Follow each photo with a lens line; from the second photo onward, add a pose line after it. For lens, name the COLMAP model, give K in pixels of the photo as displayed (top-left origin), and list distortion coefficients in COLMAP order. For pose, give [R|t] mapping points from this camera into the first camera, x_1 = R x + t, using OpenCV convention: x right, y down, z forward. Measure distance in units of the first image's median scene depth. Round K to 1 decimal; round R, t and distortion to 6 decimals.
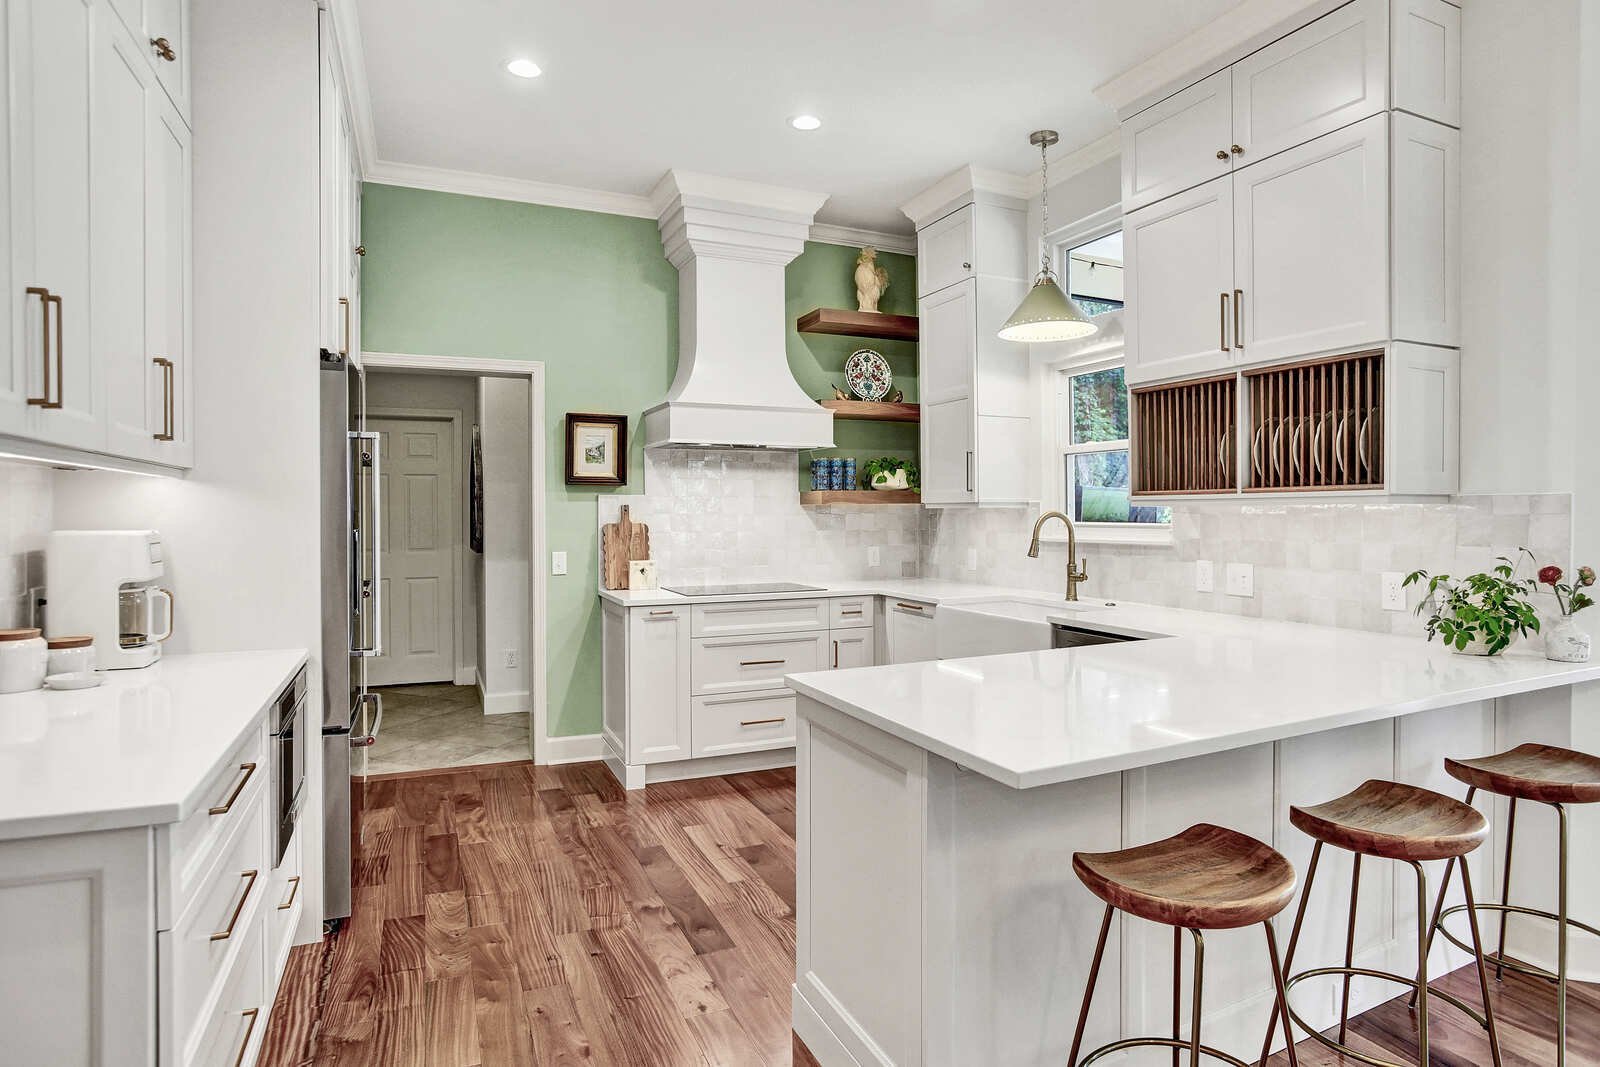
lens RADIAL K [[893.3, 0, 808.6], [0, 893.3, 502.0], [0, 0, 1]] dist [-0.065142, 0.000128]
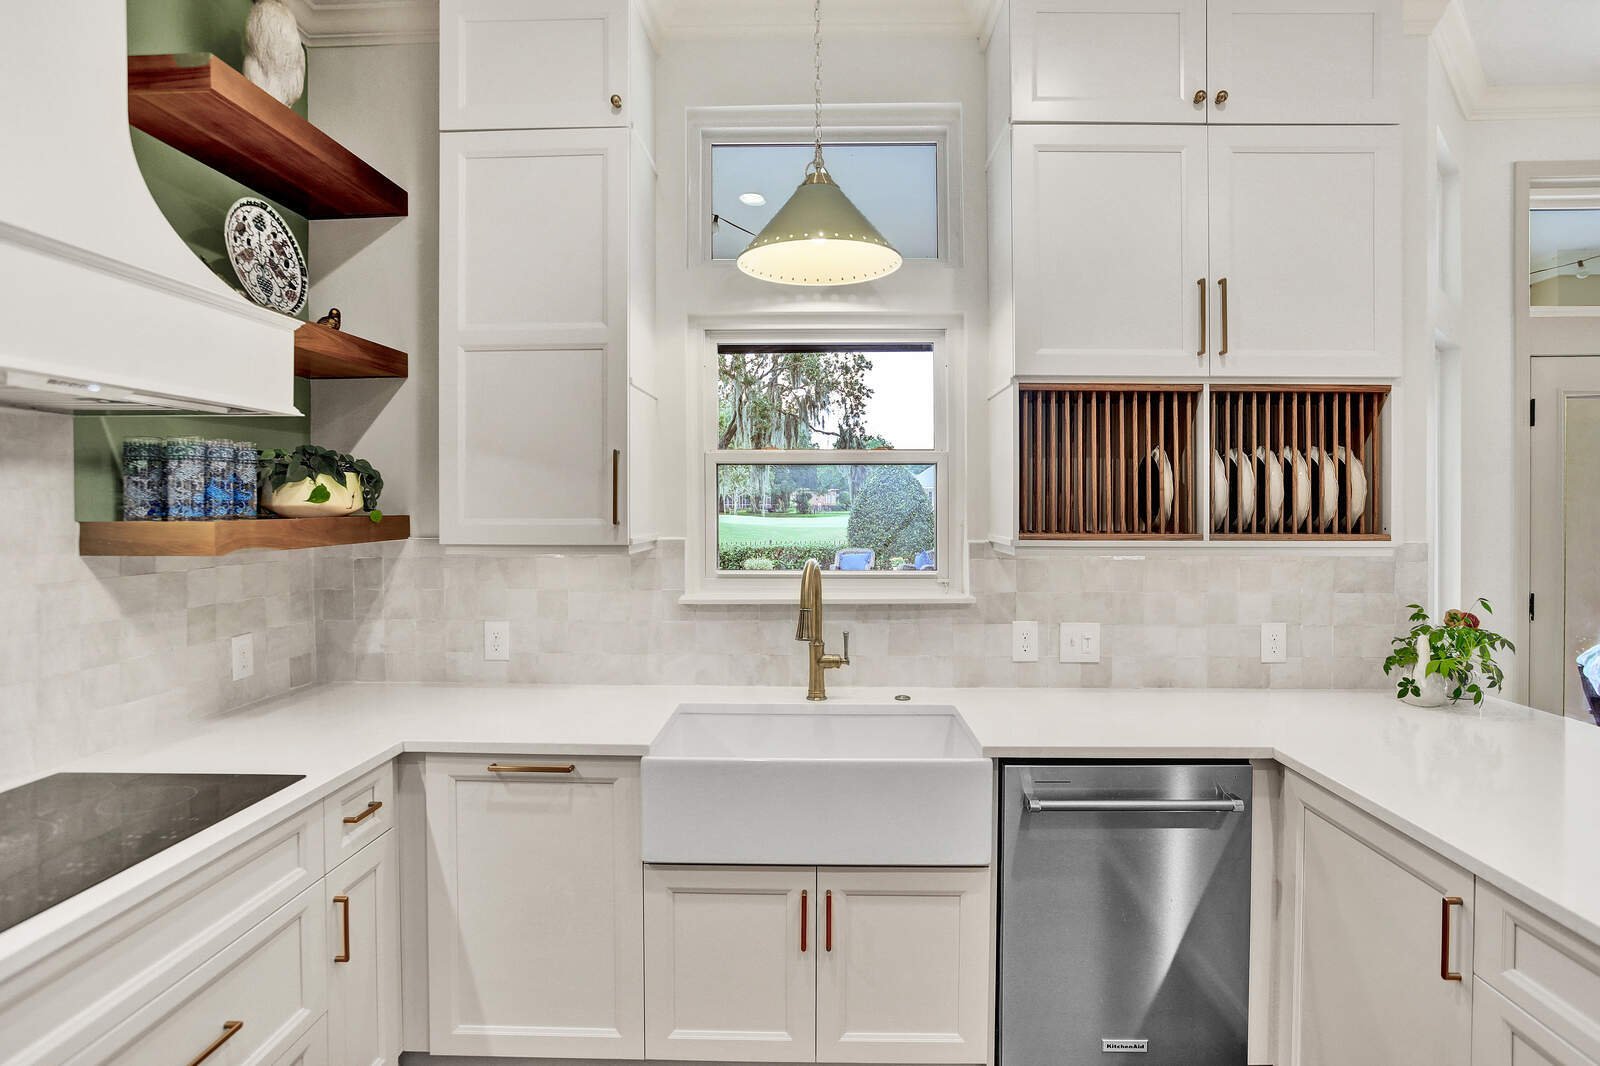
lens RADIAL K [[836.6, 0, 825.5], [0, 836.6, 509.6], [0, 0, 1]] dist [-0.039512, 0.001554]
pose [[0.433596, -0.004646, 0.901095, -0.208616], [-0.011036, 0.999884, 0.010465, -0.027136], [-0.901040, -0.014482, 0.433495, 0.645259]]
